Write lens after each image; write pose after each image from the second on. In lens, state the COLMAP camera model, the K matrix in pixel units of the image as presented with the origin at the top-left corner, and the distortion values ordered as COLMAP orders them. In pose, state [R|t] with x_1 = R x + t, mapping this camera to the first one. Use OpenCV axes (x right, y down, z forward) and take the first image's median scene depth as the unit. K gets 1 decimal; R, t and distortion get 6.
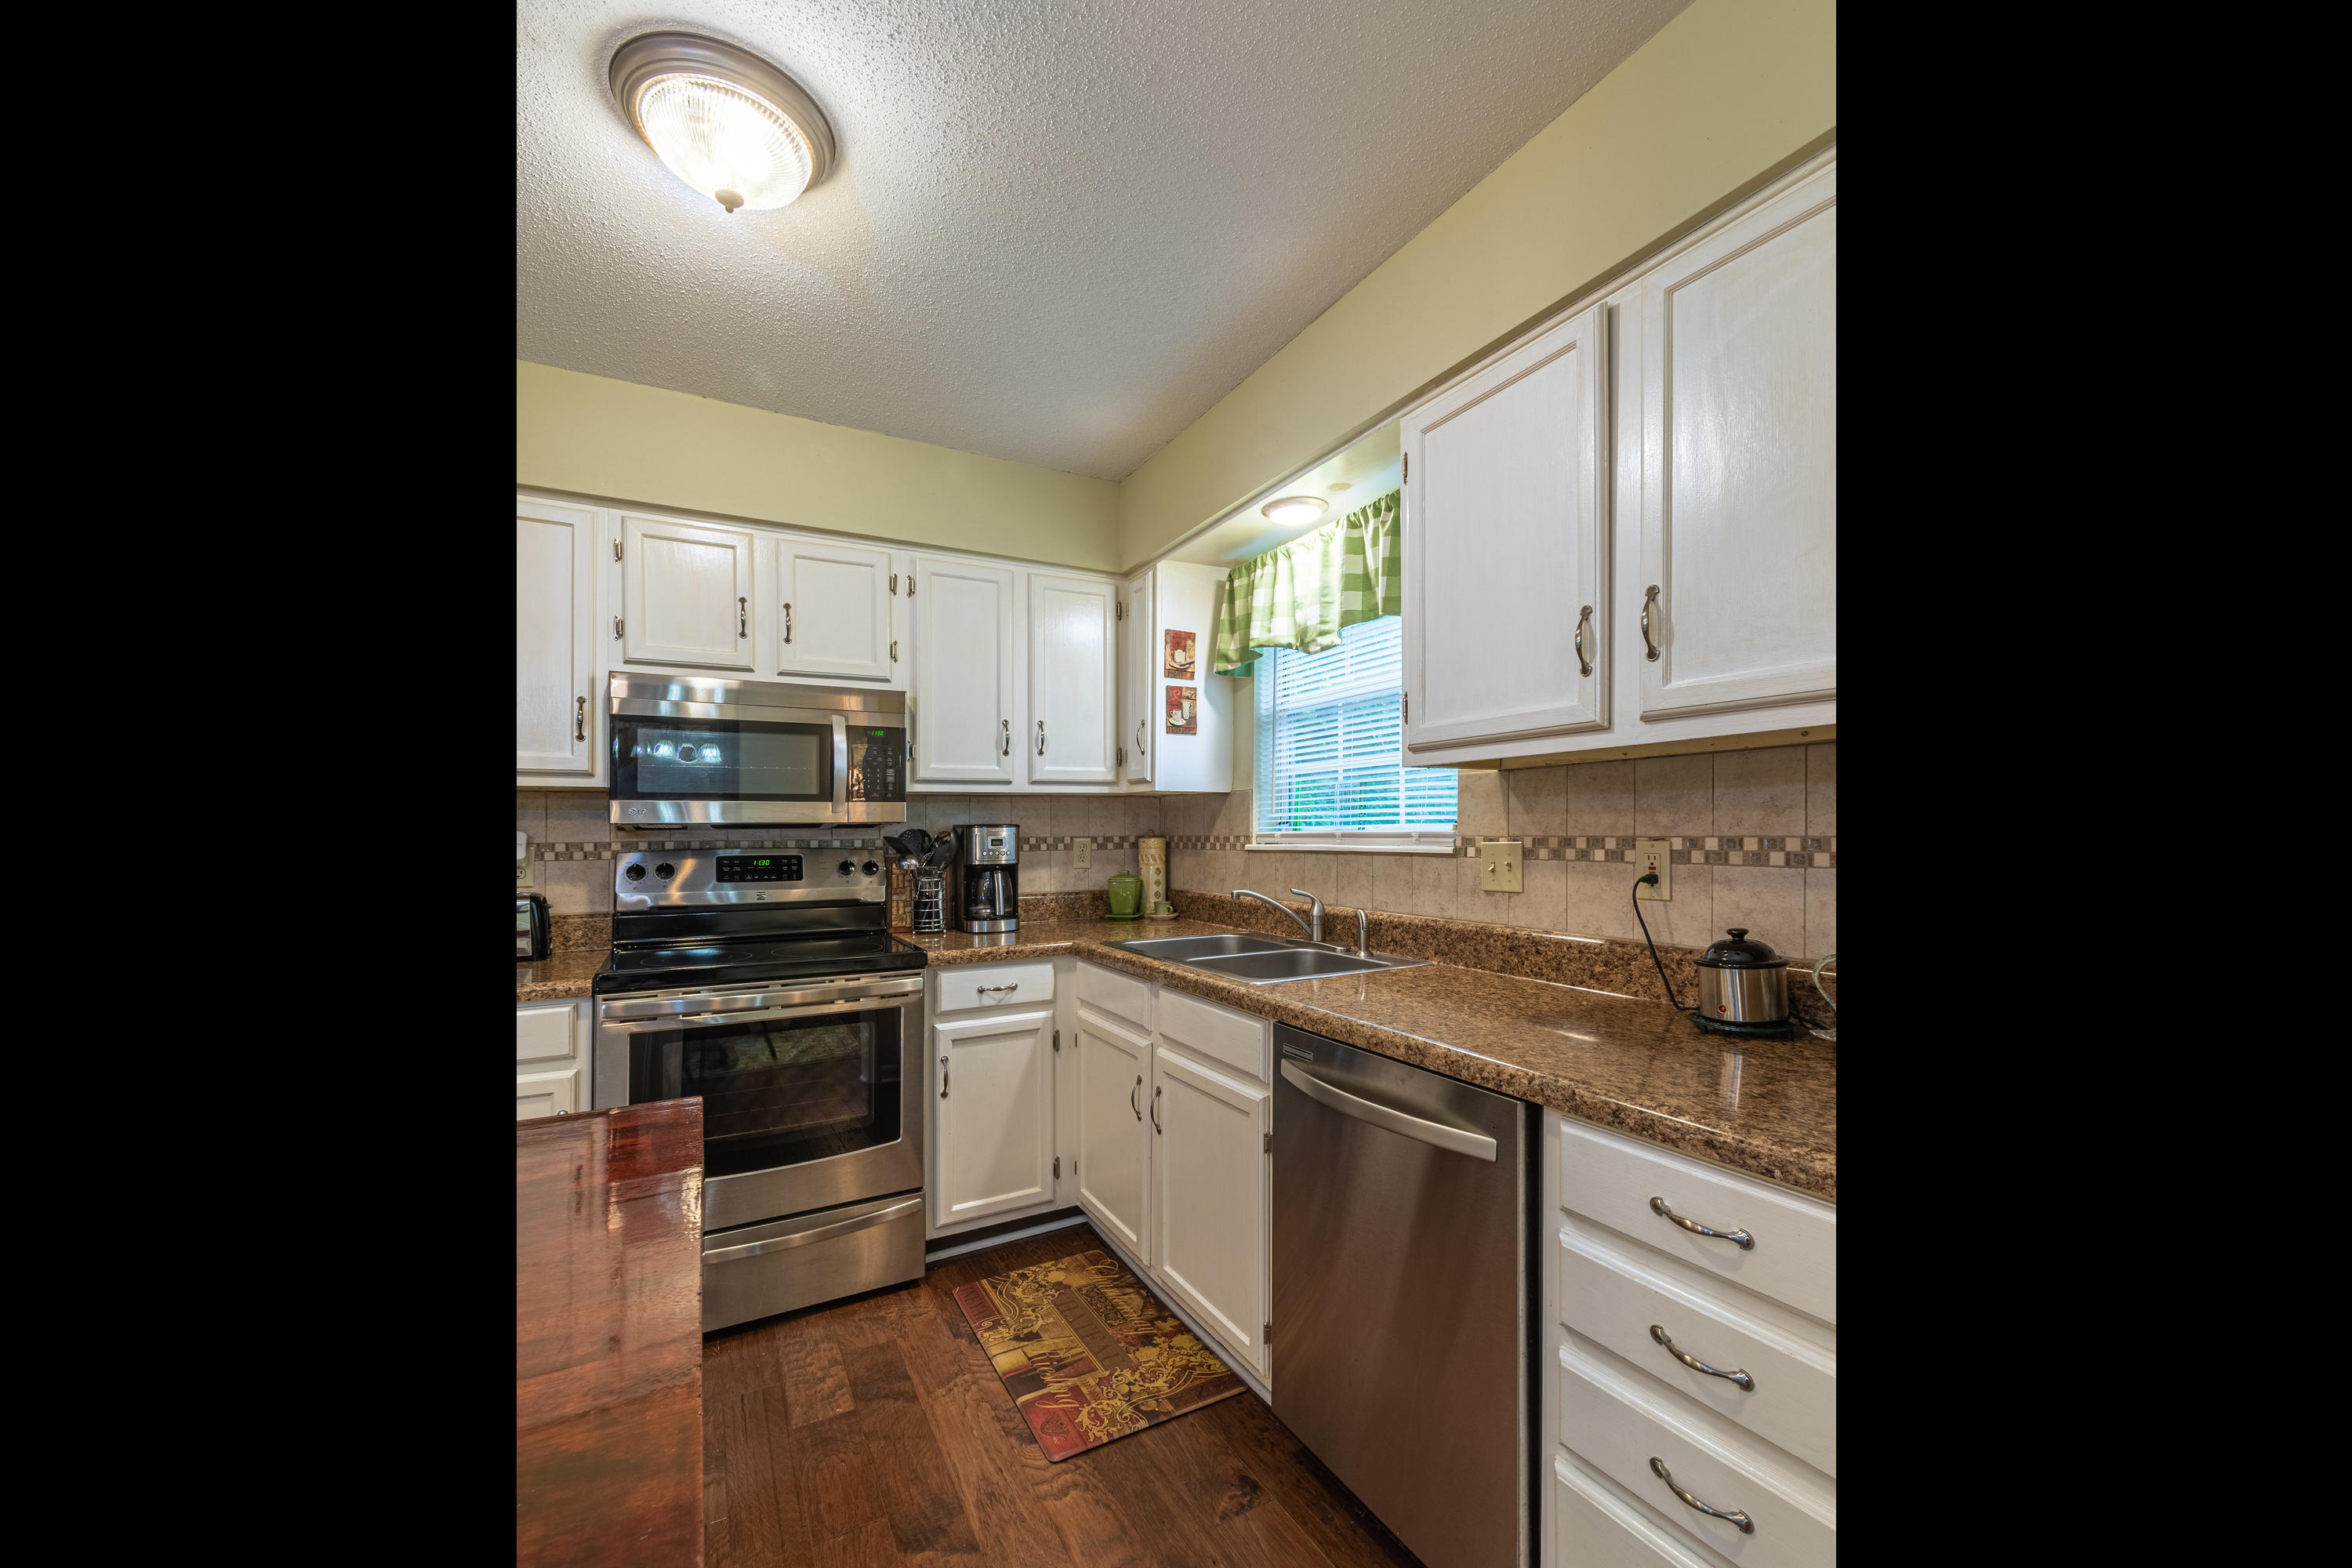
lens RADIAL K [[867.4, 0, 1181.8], [0, 867.4, 824.8], [0, 0, 1]] dist [0.002238, 0.000135]
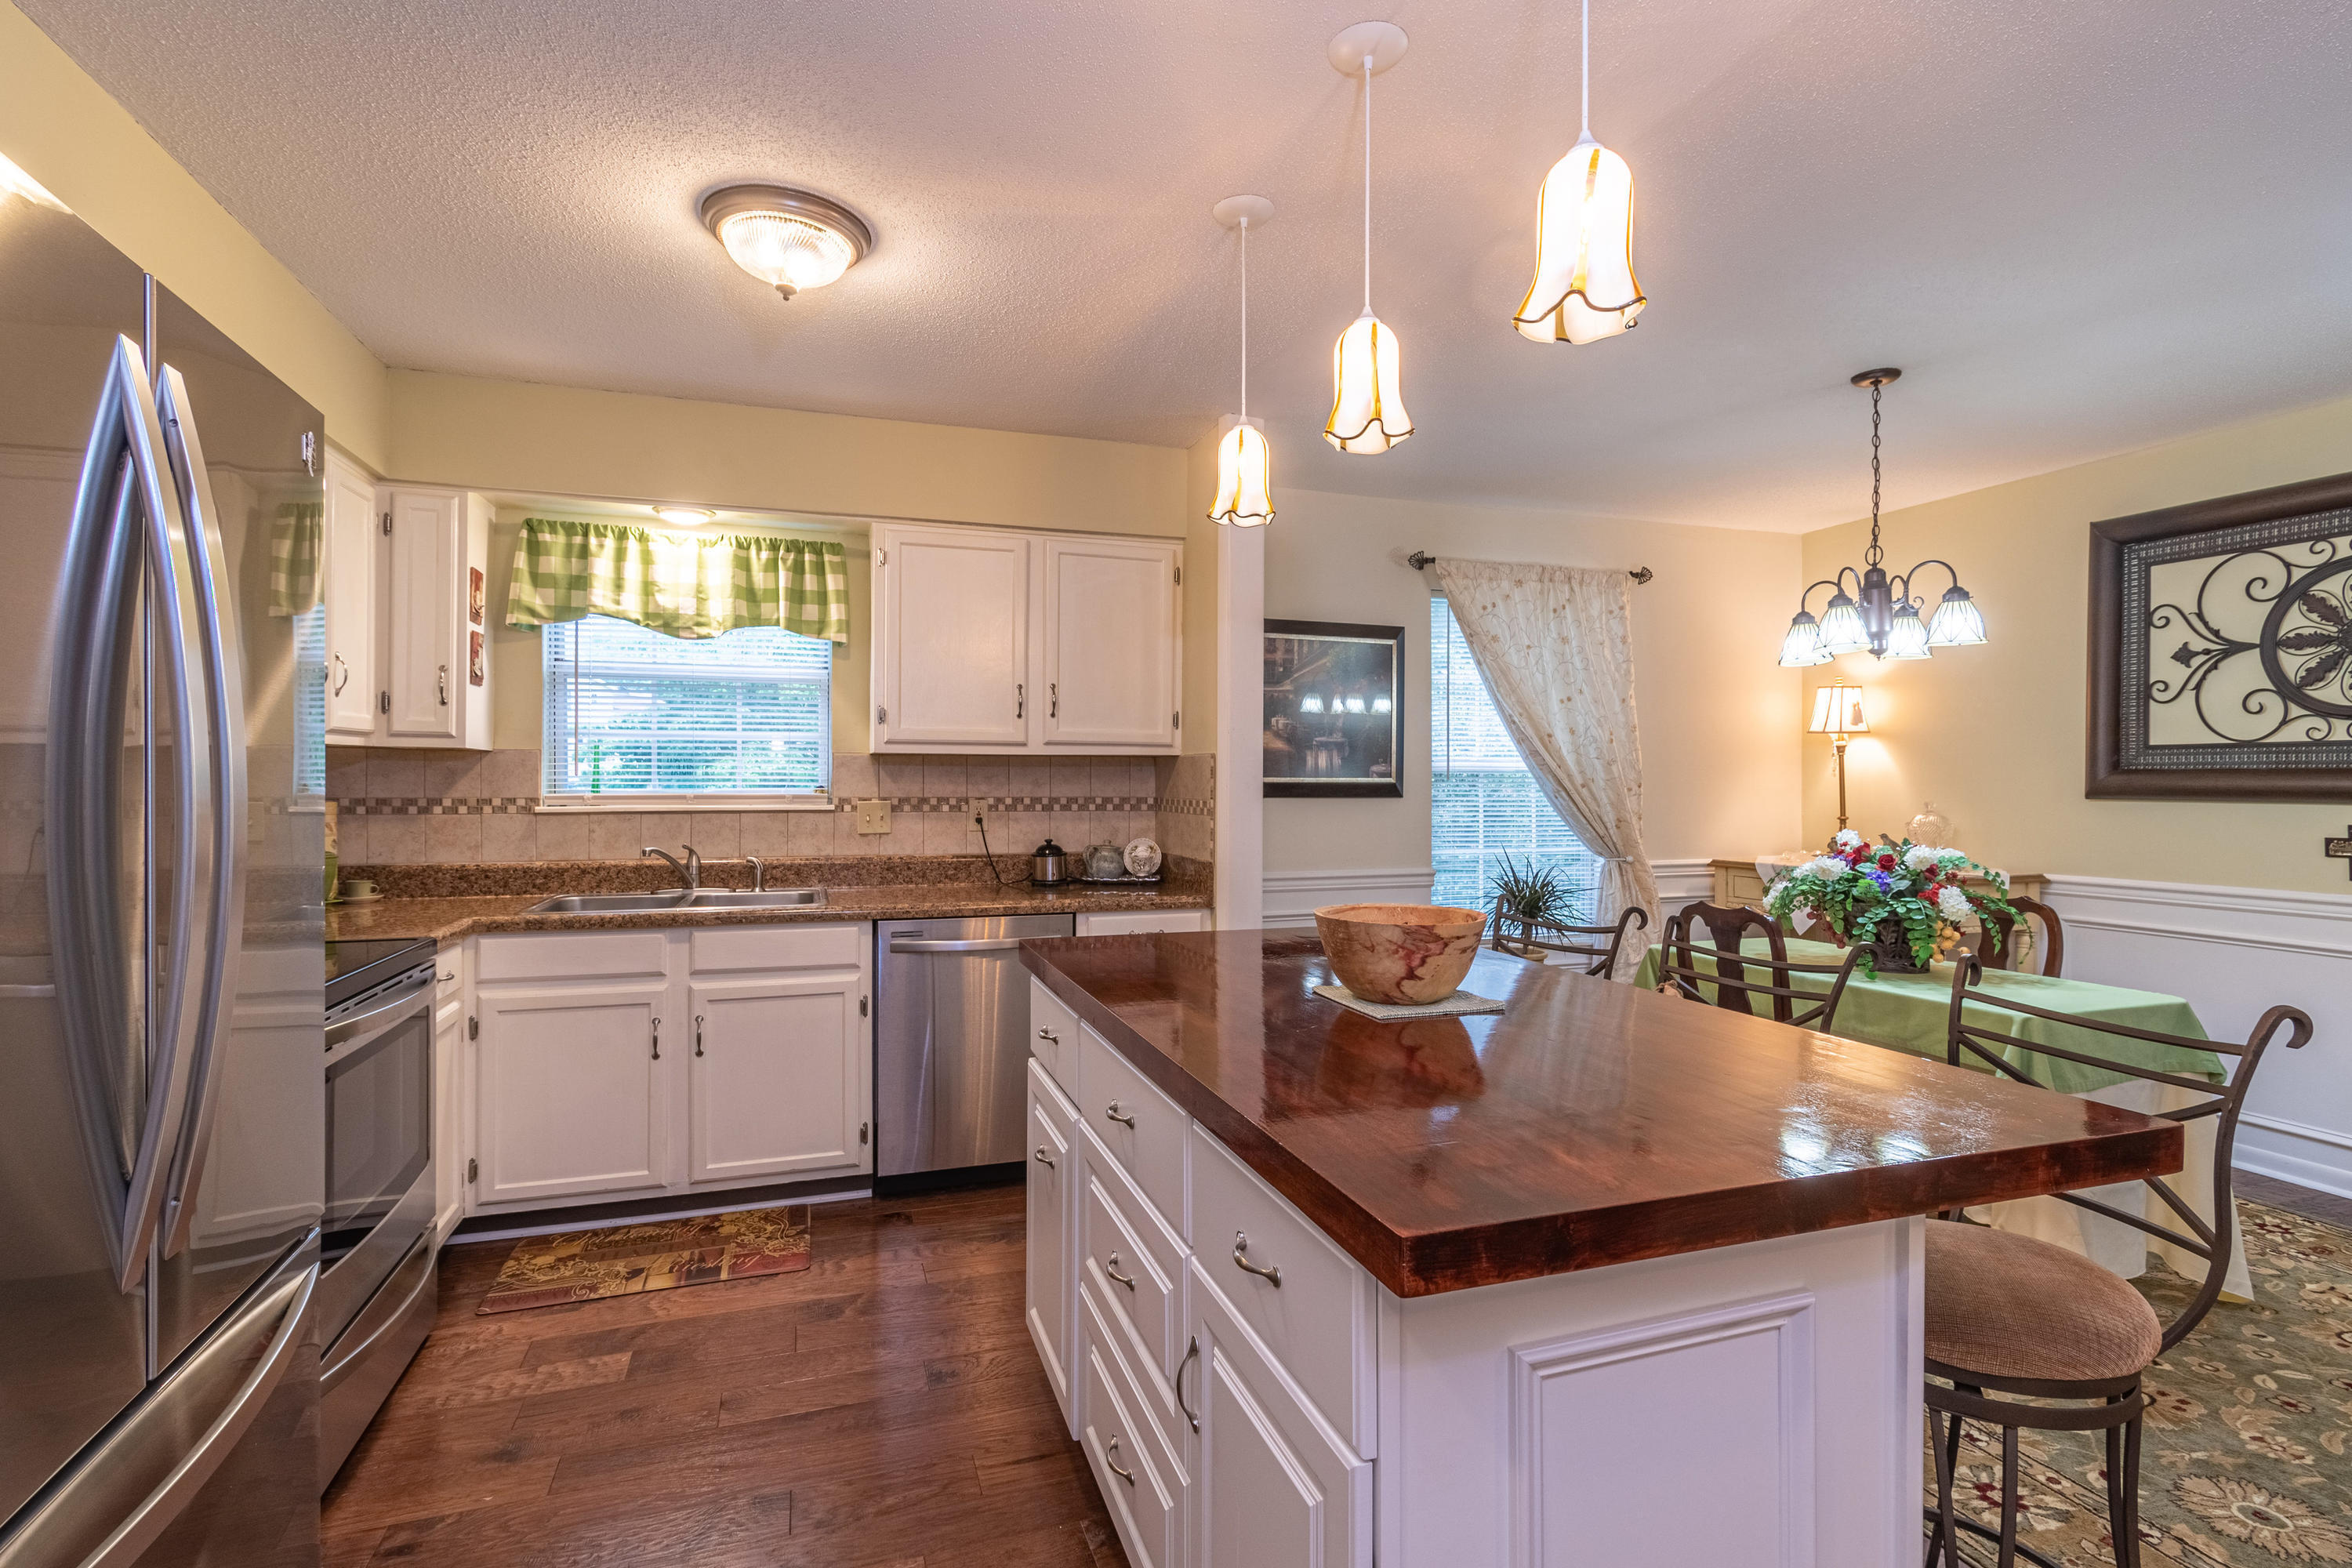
lens RADIAL K [[1086.1, 0, 1172.7], [0, 1086.1, 775.1], [0, 0, 1]] dist [-0.002389, -0.000264]
pose [[0.198989, 0.007670, 0.979972, -1.171993], [-0.014107, 0.999888, -0.004962, -0.020128], [-0.979900, -0.012837, 0.199075, 0.084788]]
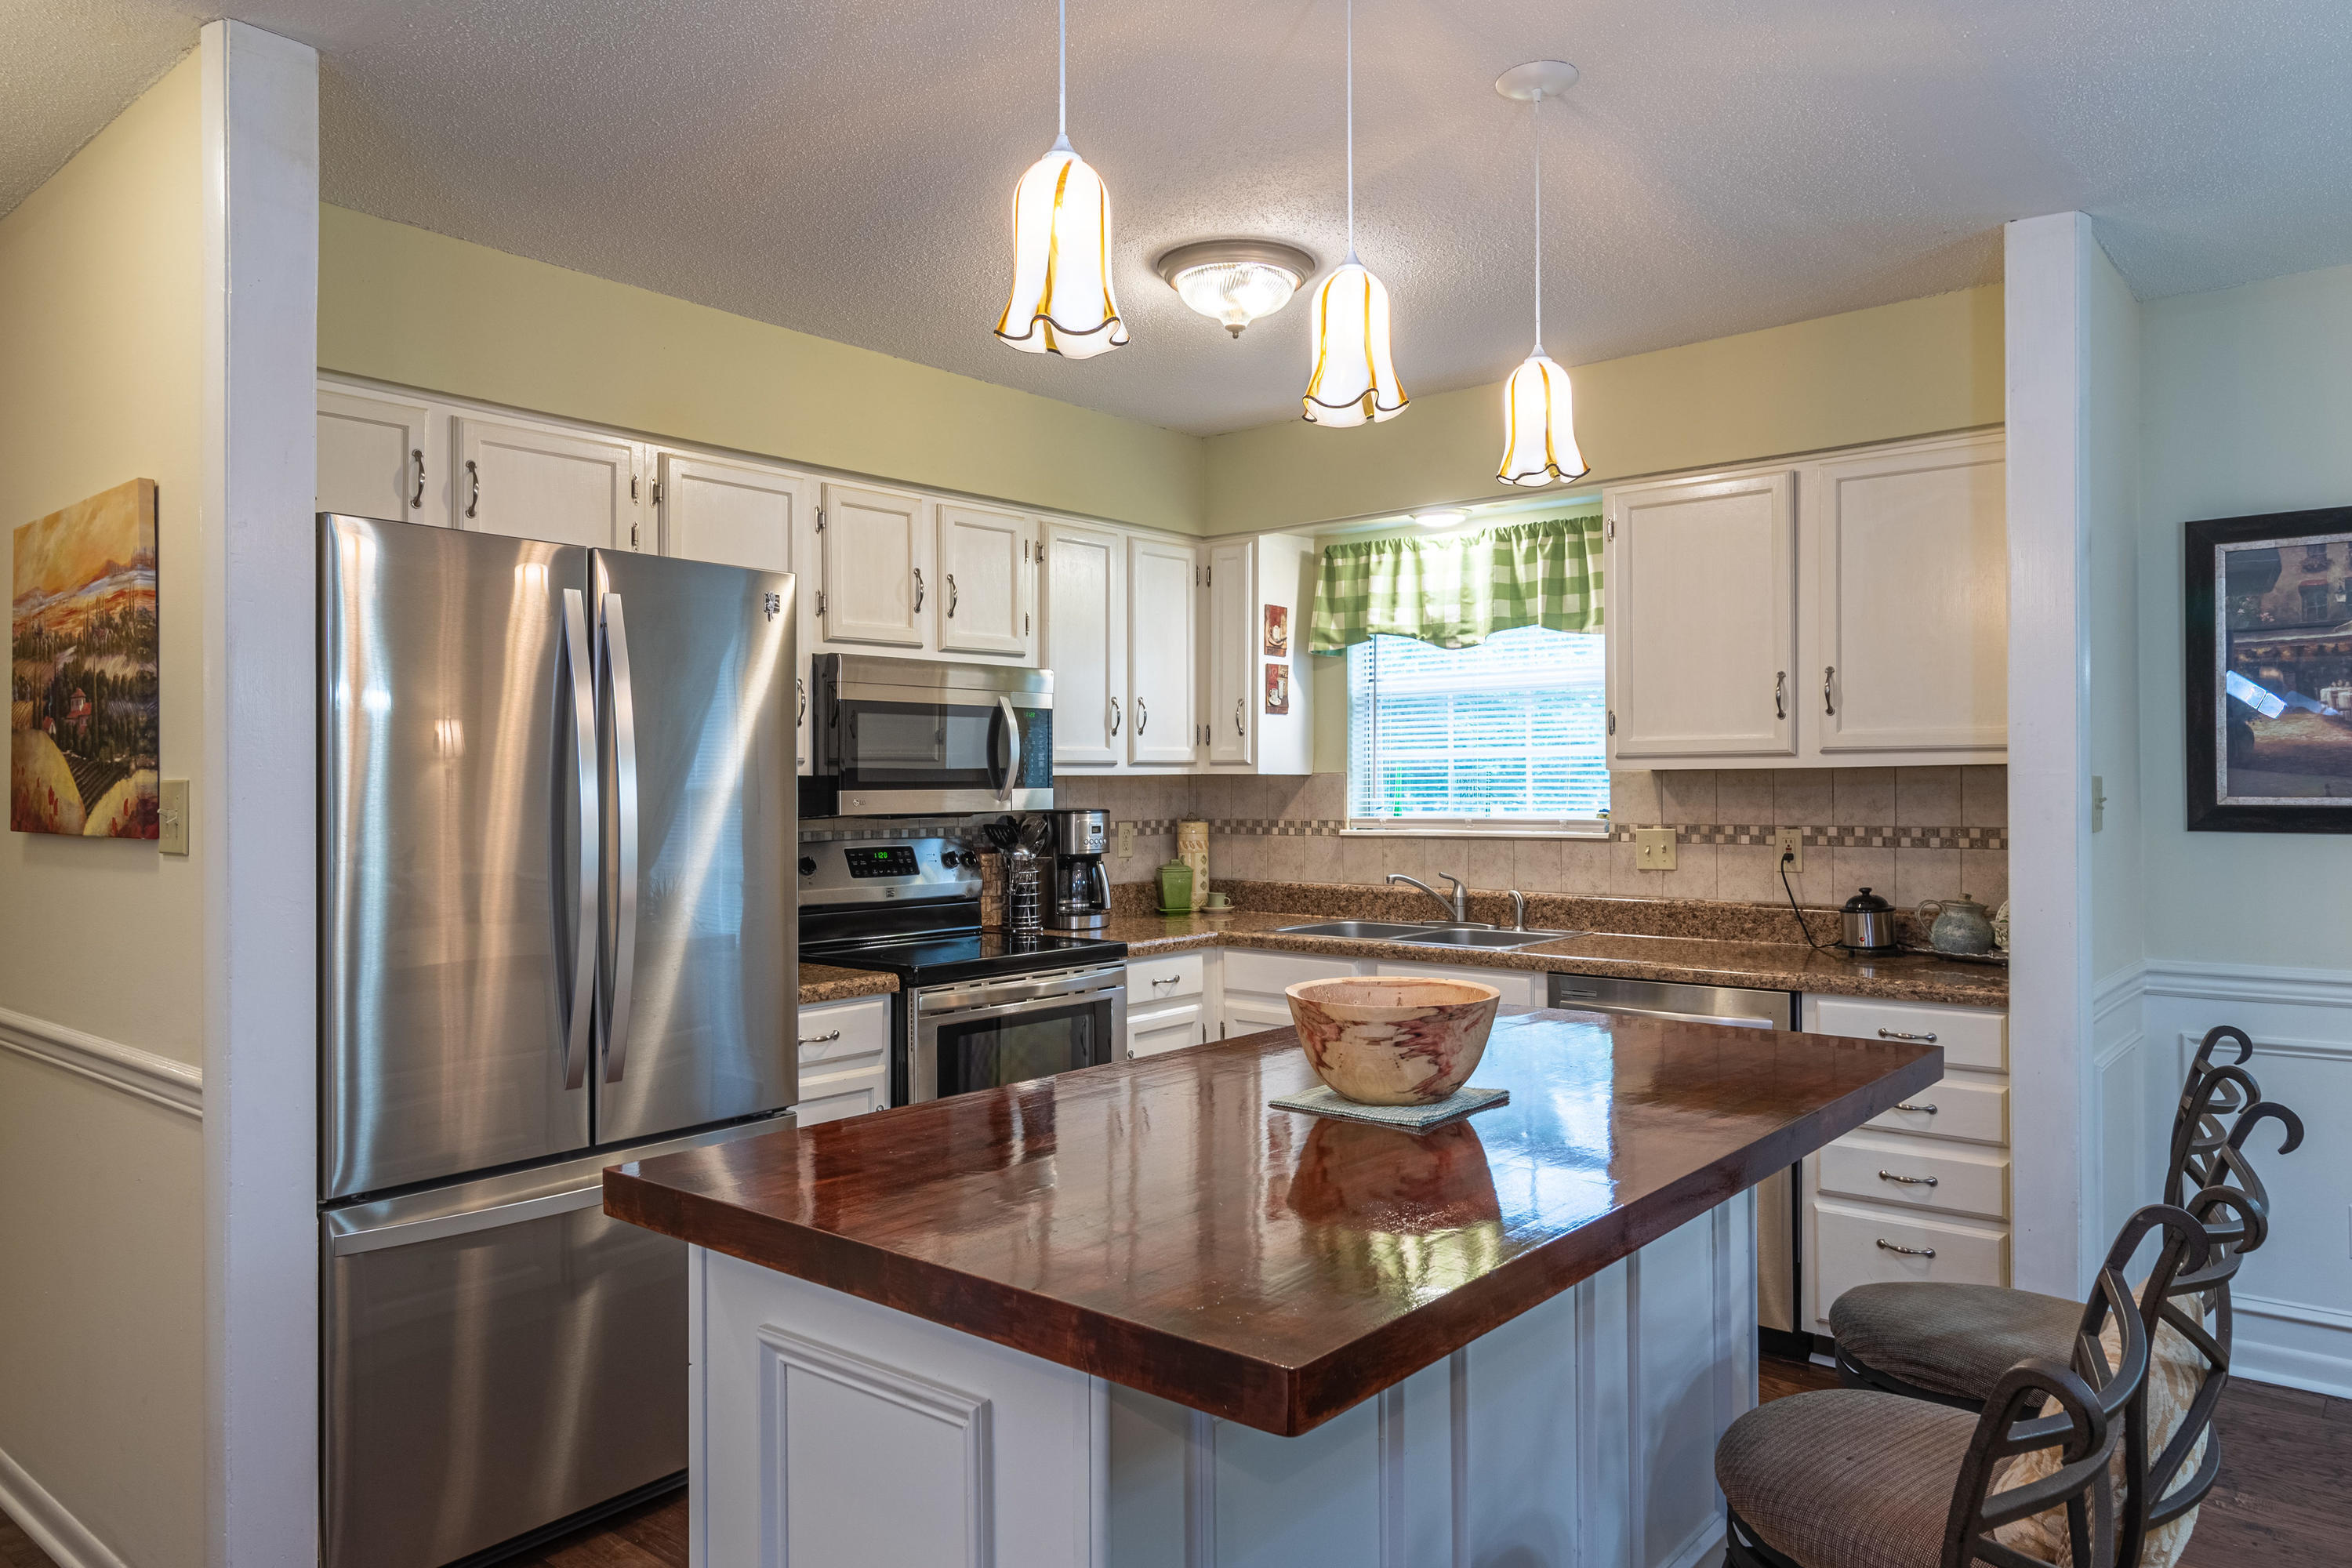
lens RADIAL K [[1518.6, 0, 1175.8], [0, 1518.6, 766.3], [0, 0, 1]] dist [0.011757, -0.000551]
pose [[0.936432, 0.006853, 0.350782, -0.843037], [-0.003423, 0.999940, -0.010397, -0.036453], [-0.350832, 0.008535, 0.936399, -0.636058]]
